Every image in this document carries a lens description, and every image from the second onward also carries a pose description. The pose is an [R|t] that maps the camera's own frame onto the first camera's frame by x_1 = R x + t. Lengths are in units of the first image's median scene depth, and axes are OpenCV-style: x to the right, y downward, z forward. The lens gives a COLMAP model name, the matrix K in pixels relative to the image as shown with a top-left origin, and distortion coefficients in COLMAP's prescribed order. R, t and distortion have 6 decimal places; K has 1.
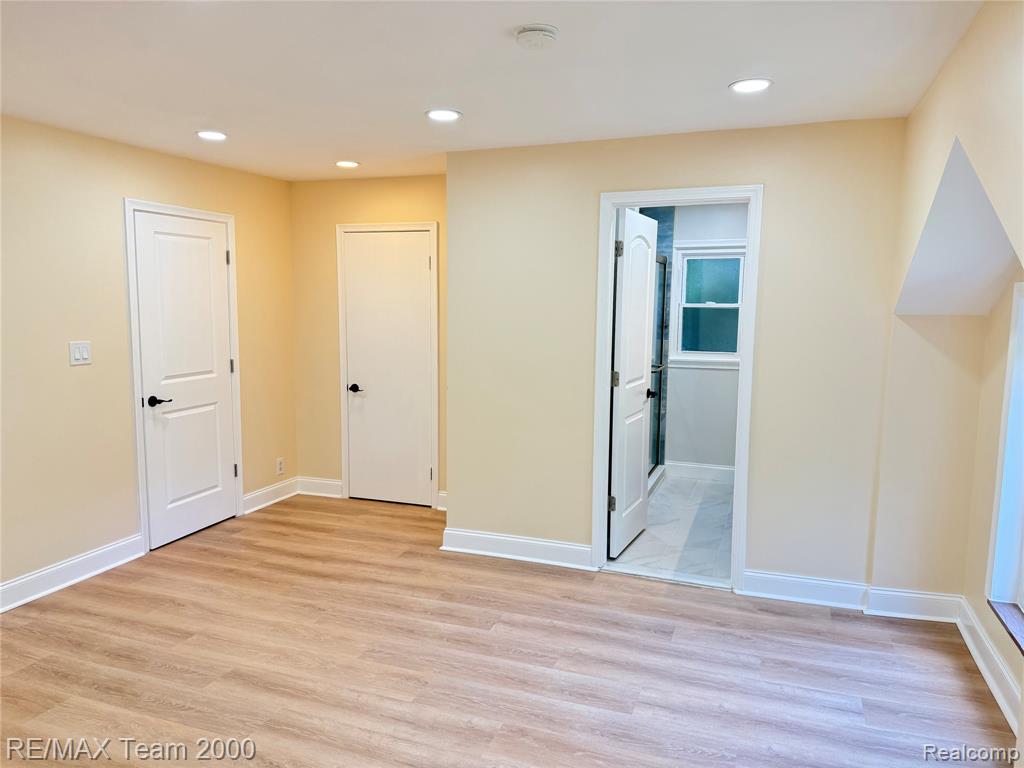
lens RADIAL K [[738.0, 0, 512.0], [0, 738.0, 384.0], [0, 0, 1]] dist [0.188112, -0.390885]
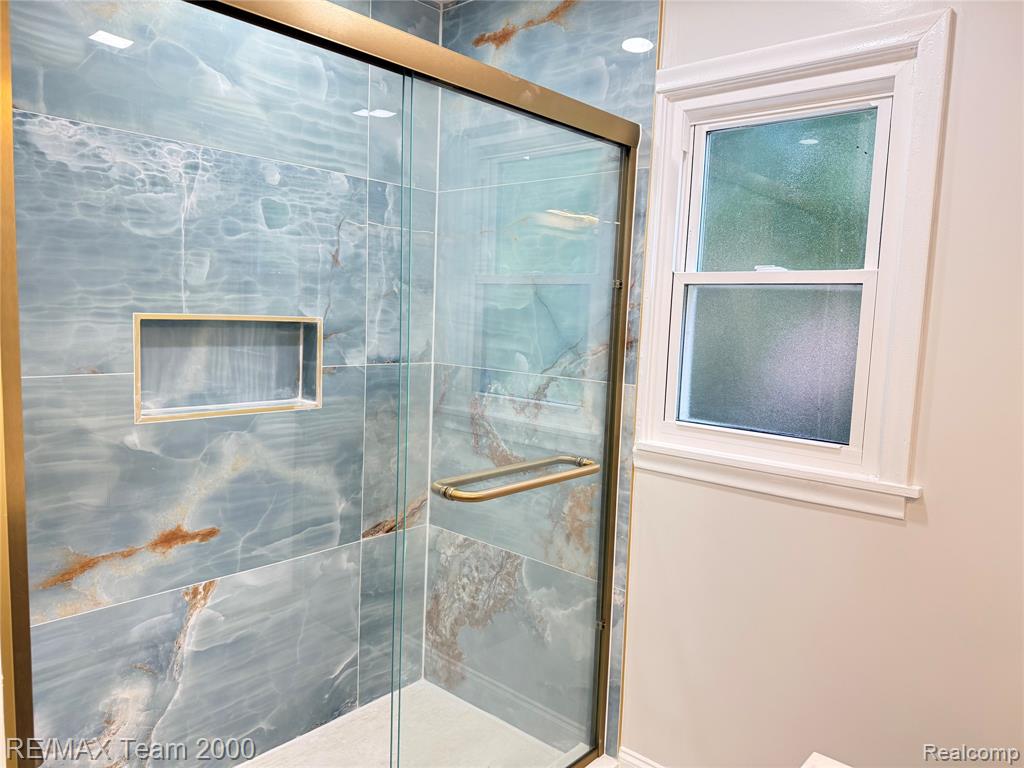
lens RADIAL K [[716.5, 0, 528.8], [0, 716.5, 390.0], [0, 0, 1]] dist [0.110936, -0.151481]
pose [[0.932690, 0.062911, -0.355151, 0.309020], [-0.069023, 0.997605, -0.004552, -0.058065], [0.354014, 0.028760, 0.934798, 0.767478]]
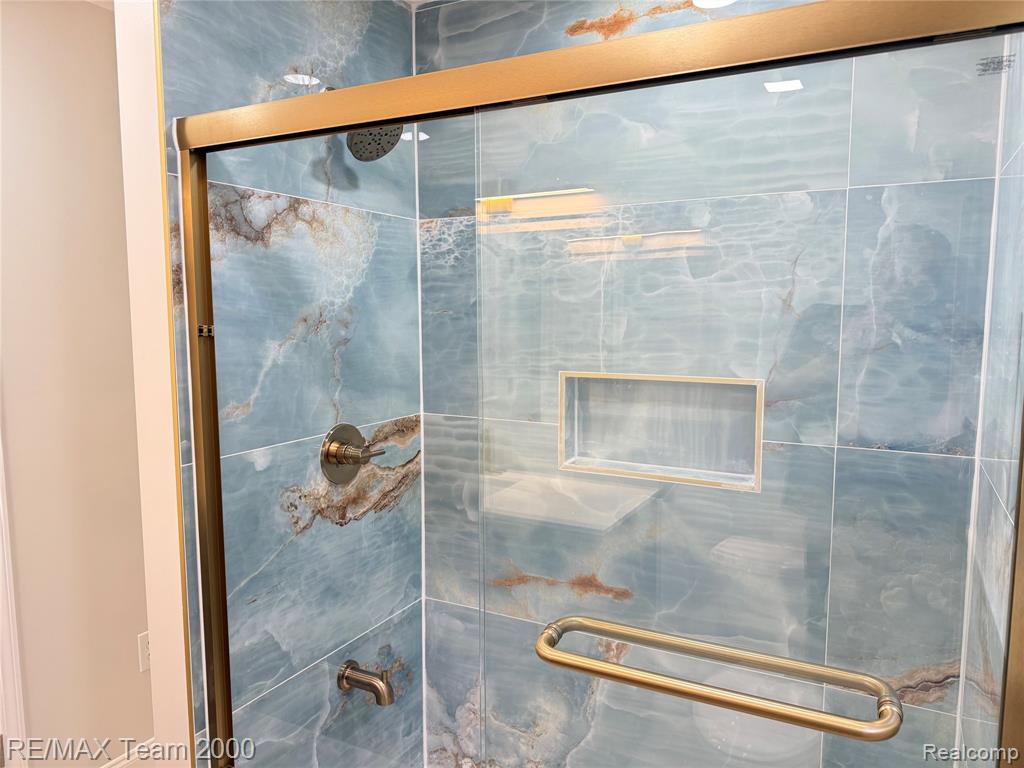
lens RADIAL K [[716.5, 0, 528.8], [0, 716.5, 390.0], [0, 0, 1]] dist [0.110936, -0.151481]
pose [[-0.117275, 0.098485, -0.988204, 0.432730], [-0.118712, 0.986545, 0.112408, -0.145891], [0.985979, 0.130494, -0.104005, 1.207564]]
